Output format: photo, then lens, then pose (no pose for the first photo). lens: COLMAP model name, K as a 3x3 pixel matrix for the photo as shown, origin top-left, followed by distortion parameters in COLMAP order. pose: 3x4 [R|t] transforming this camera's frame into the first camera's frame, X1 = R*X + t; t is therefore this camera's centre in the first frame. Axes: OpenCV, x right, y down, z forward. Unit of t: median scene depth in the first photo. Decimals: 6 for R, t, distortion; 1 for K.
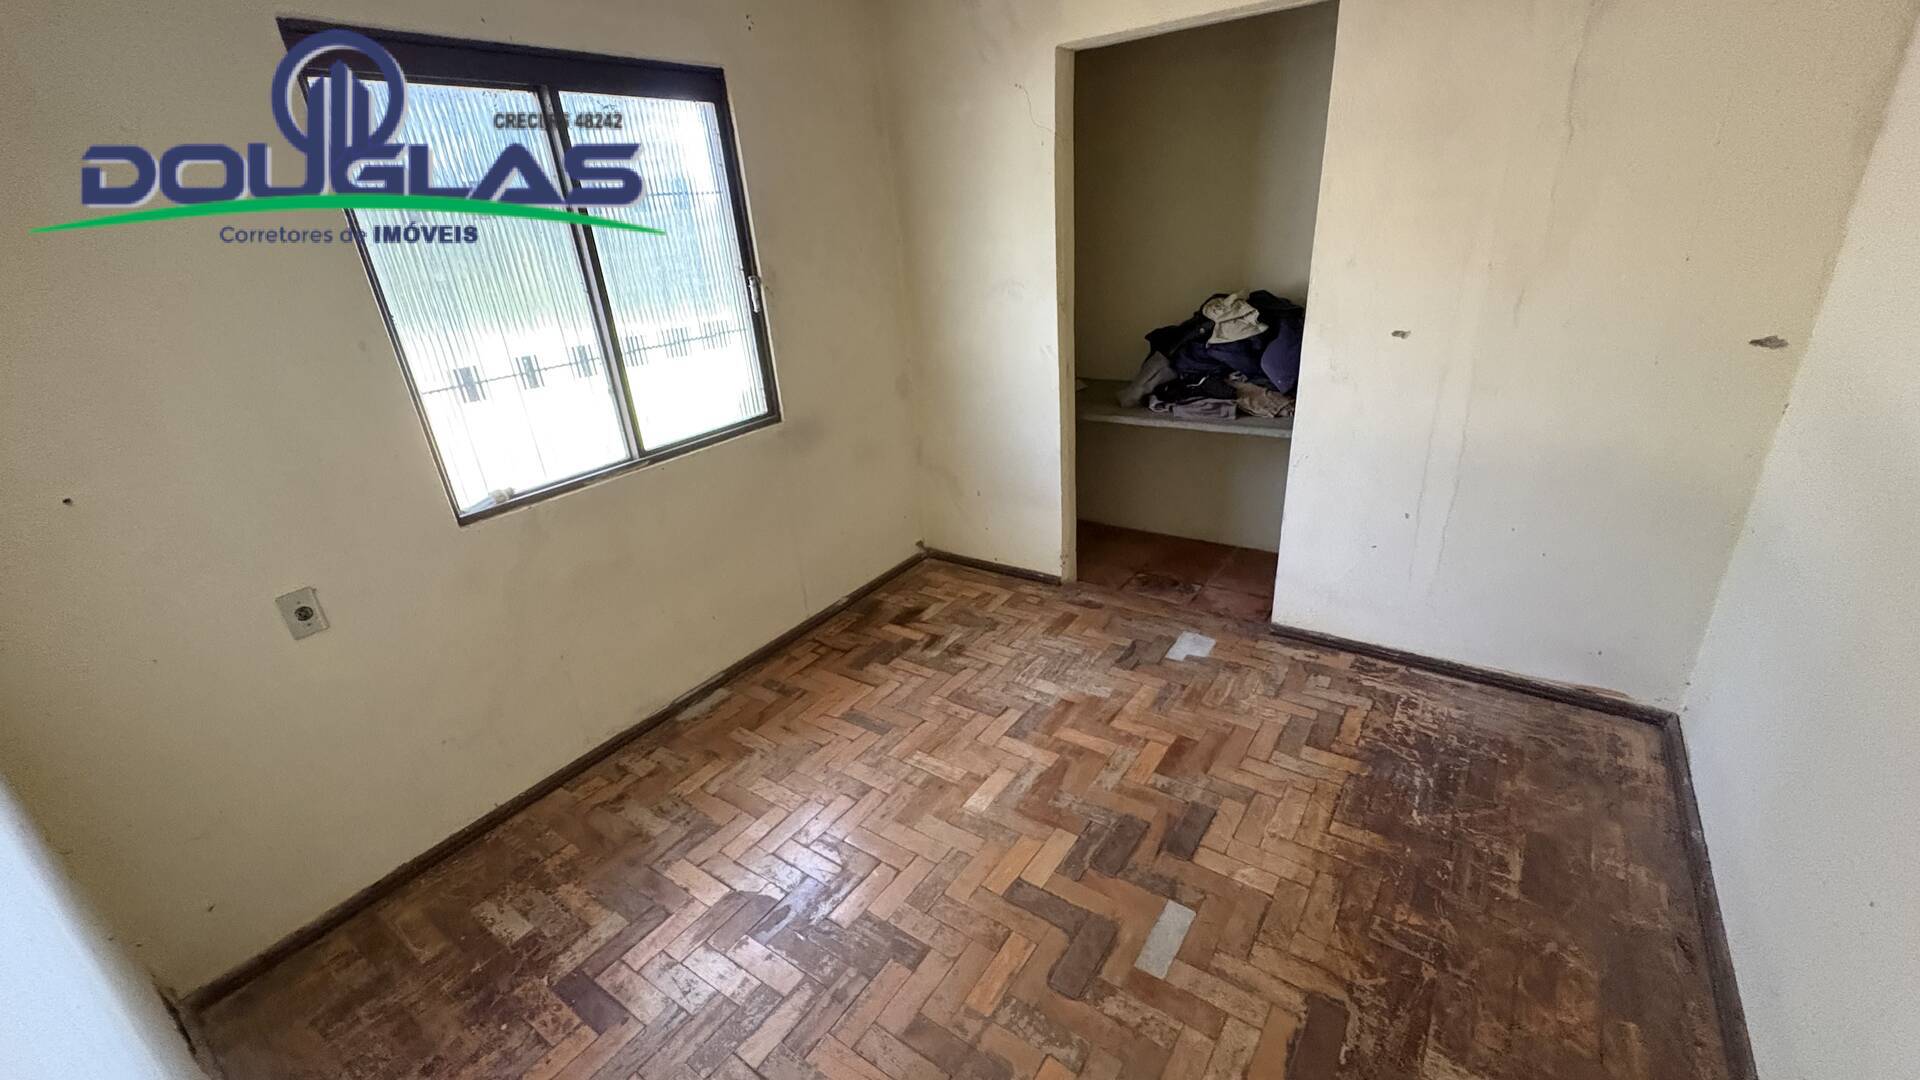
lens RADIAL K [[767.3, 0, 957.6], [0, 767.3, 539.7], [0, 0, 1]] dist [-0.000312, 0.000140]
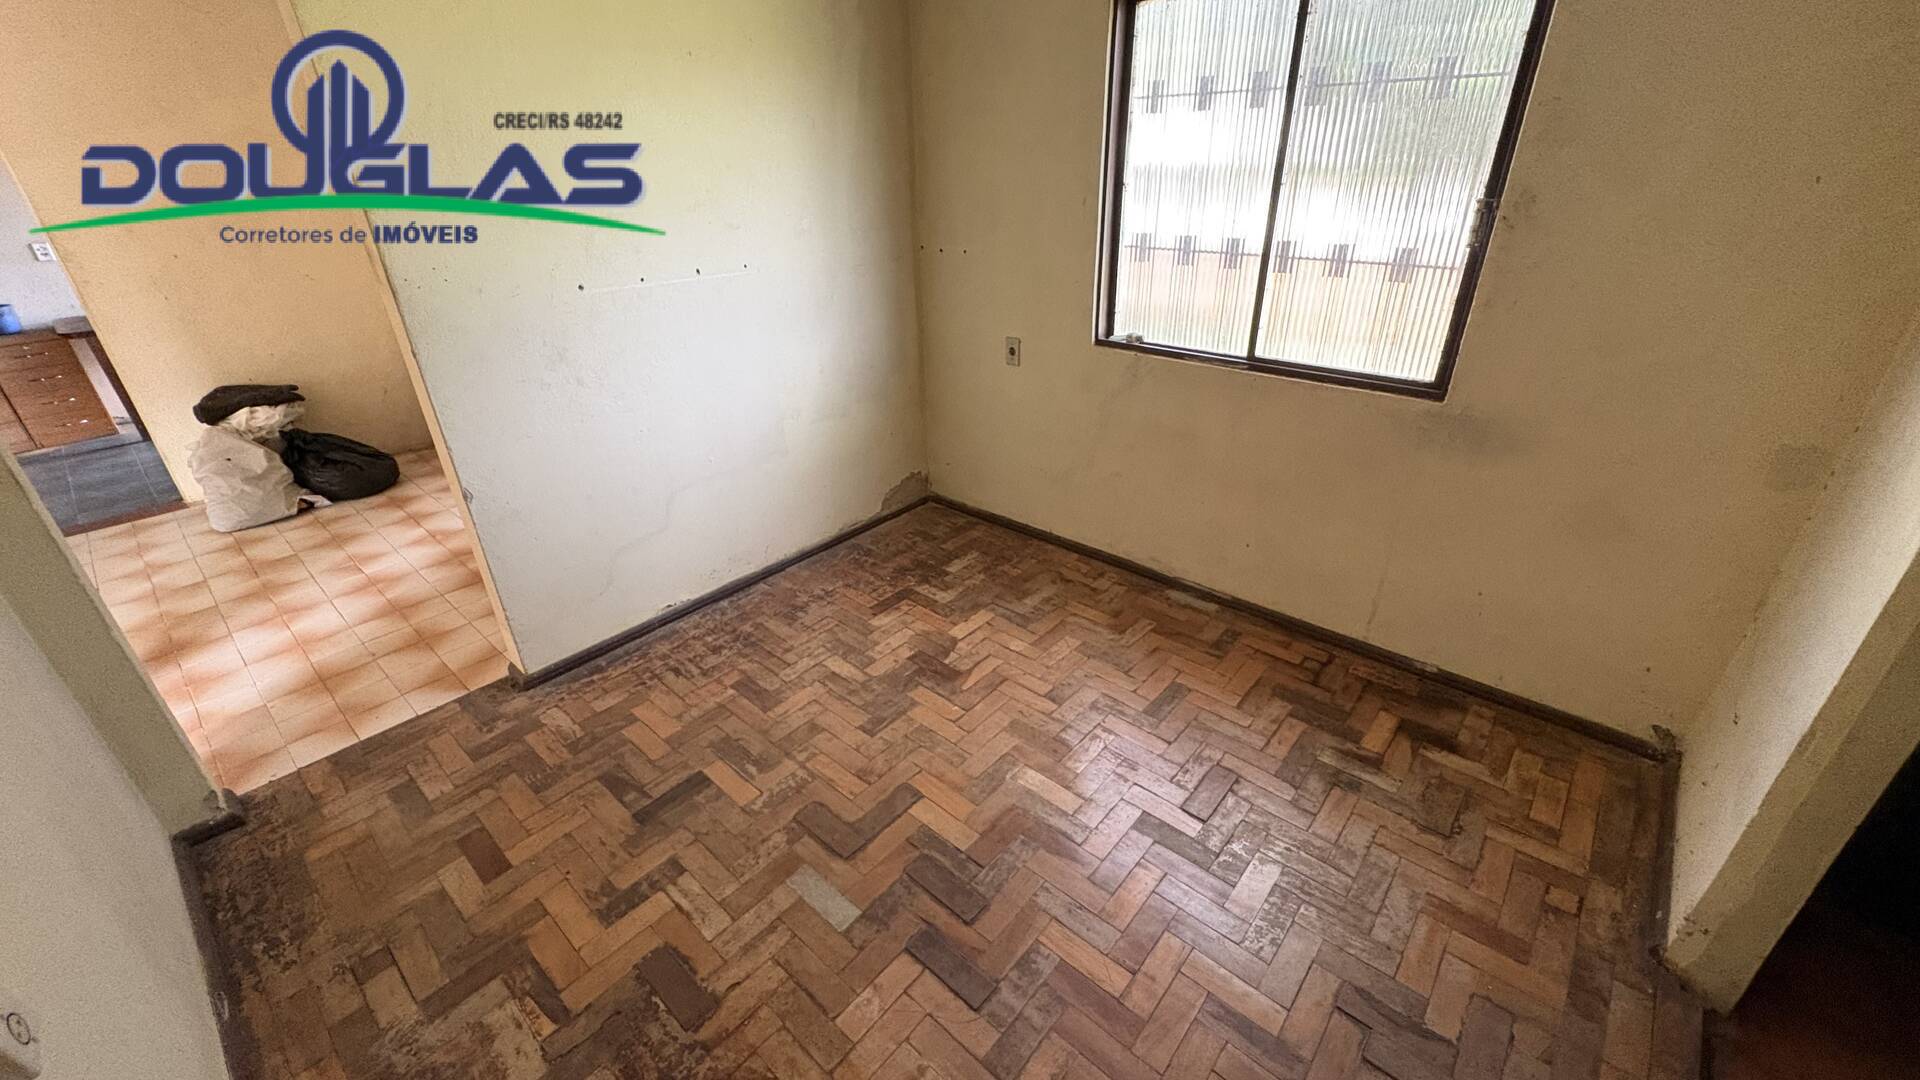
lens RADIAL K [[767.3, 0, 958.7], [0, 767.3, 538.5], [0, 0, 1]] dist [-0.000312, 0.000140]
pose [[-0.112168, 0.521457, -0.845873, 0.721788], [-0.359686, 0.772215, 0.523746, -0.375825], [0.926307, 0.362996, 0.100943, 0.739570]]
